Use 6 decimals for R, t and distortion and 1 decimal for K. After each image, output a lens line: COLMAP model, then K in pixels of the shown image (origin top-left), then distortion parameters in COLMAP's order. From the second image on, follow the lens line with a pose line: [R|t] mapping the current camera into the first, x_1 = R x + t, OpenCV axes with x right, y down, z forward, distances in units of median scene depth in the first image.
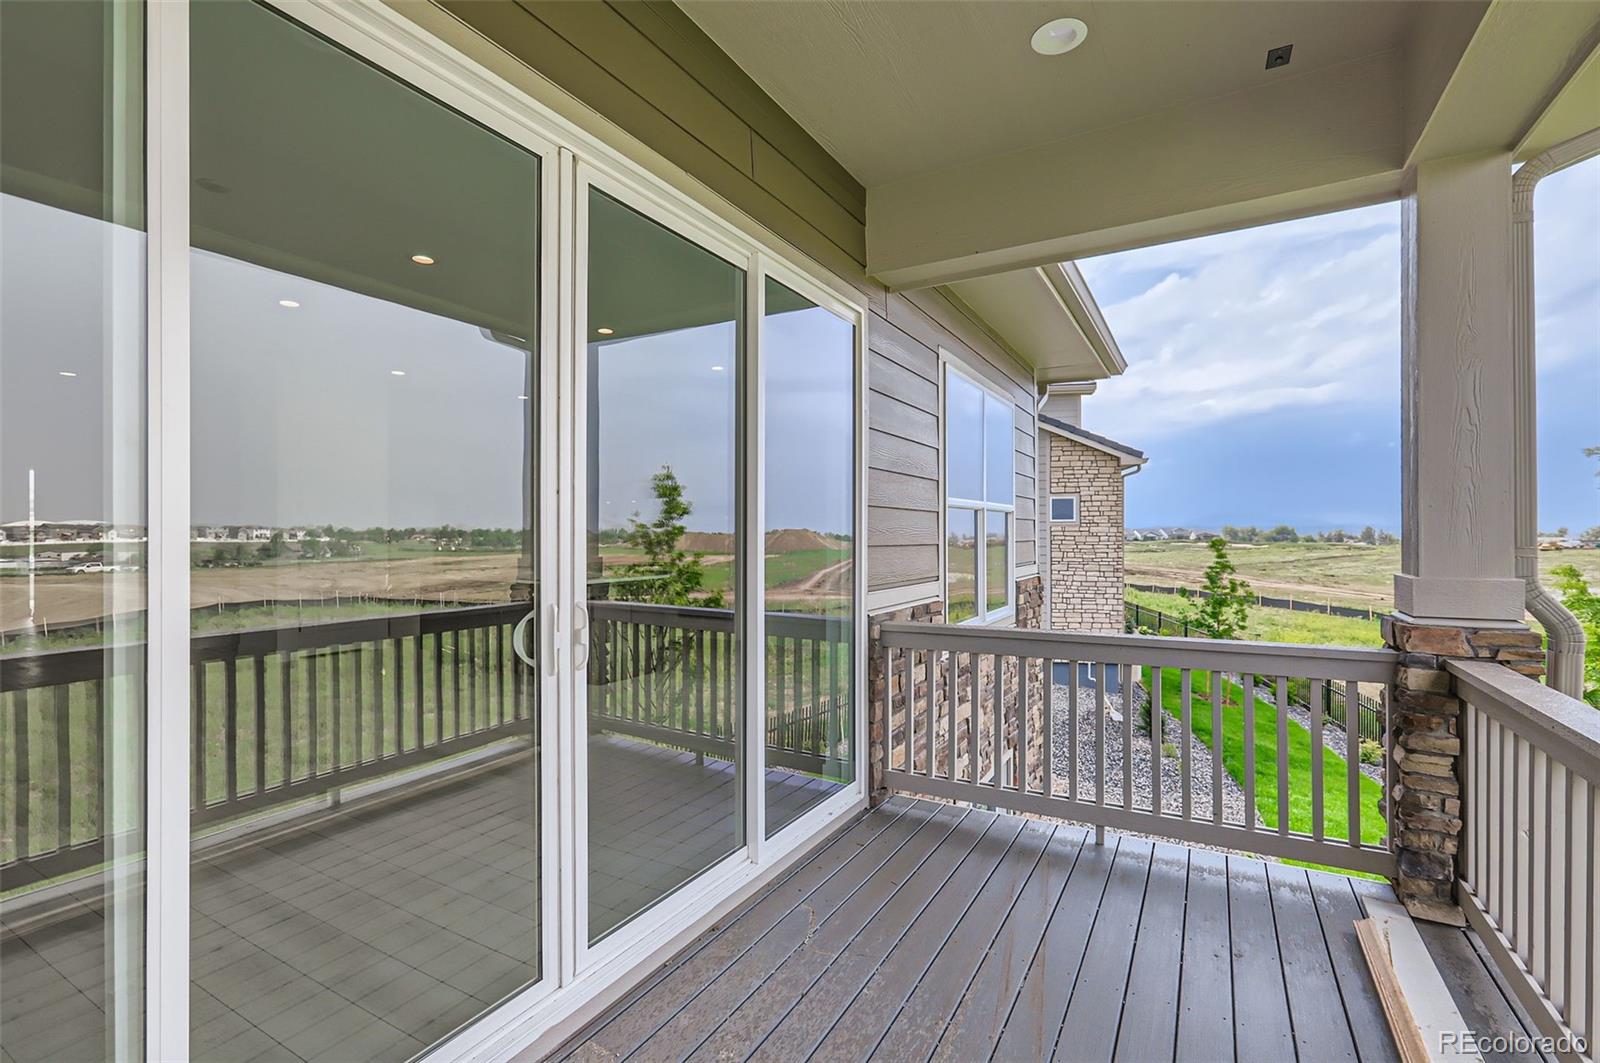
lens RADIAL K [[734.1, 0, 806.6], [0, 734.1, 536.0], [0, 0, 1]] dist [-0.000355, 0.002456]
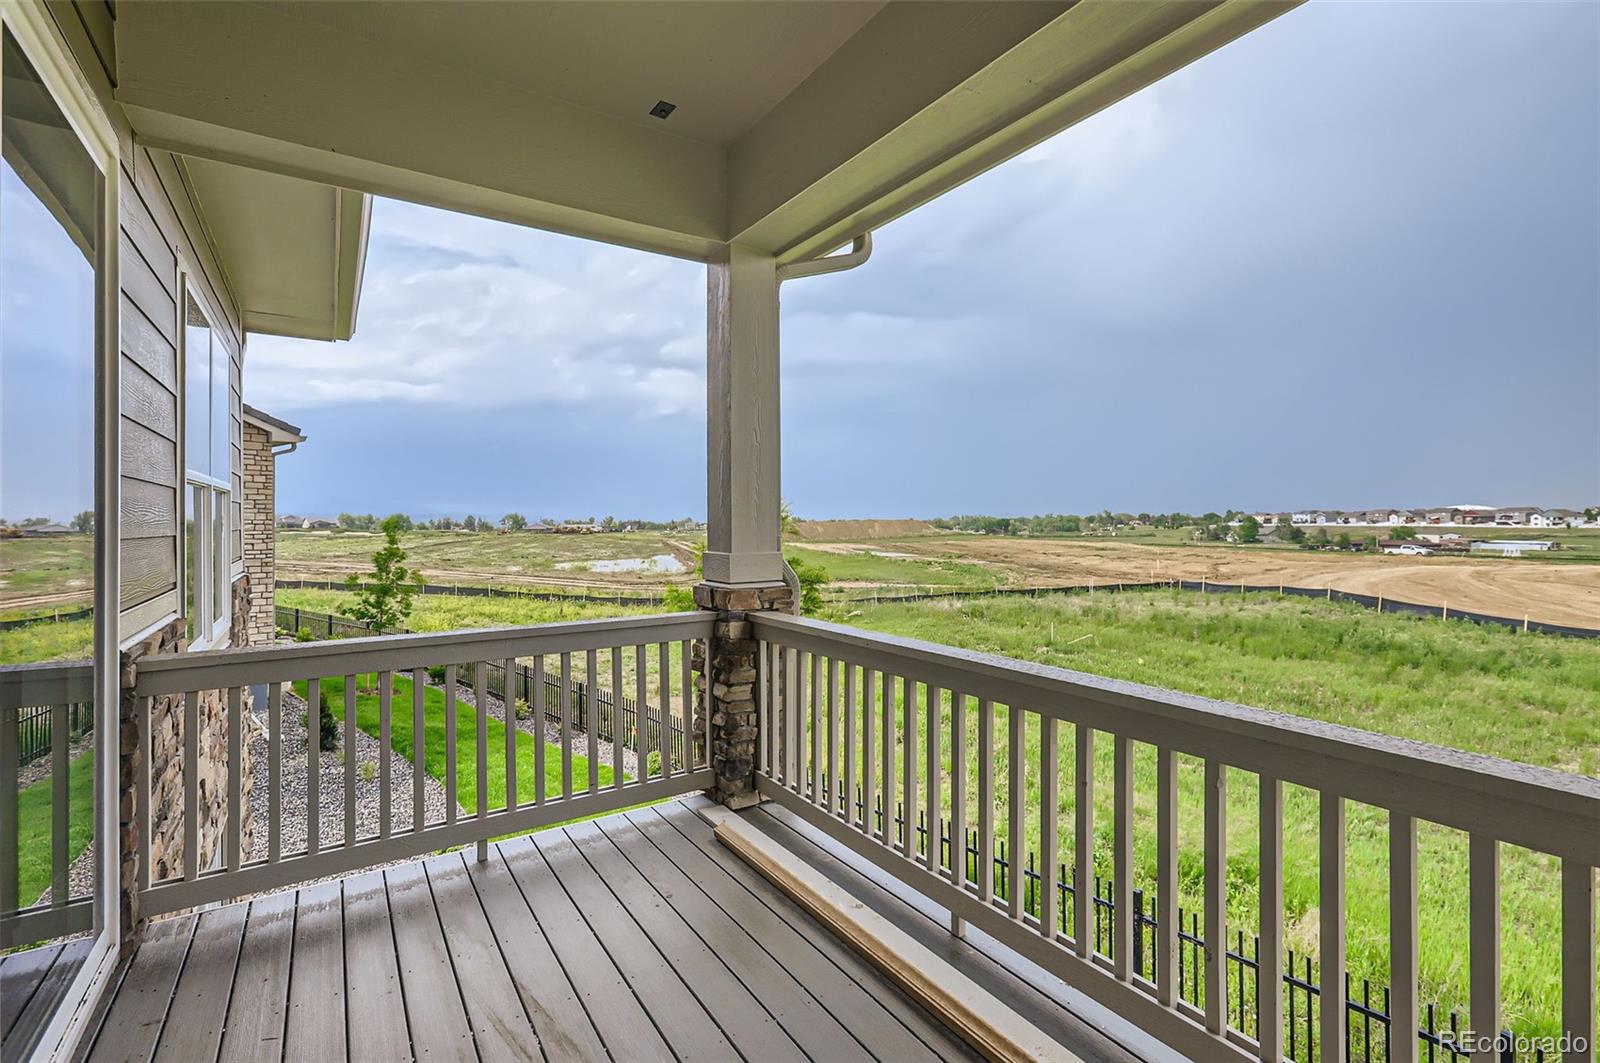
lens RADIAL K [[734.1, 0, 808.4], [0, 734.1, 522.0], [0, 0, 1]] dist [-0.000355, 0.002456]
pose [[0.446083, 0.000517, 0.894992, -0.144361], [0.002108, 0.999996, -0.001628, 0.000852], [-0.894989, 0.002613, 0.446080, 0.139547]]
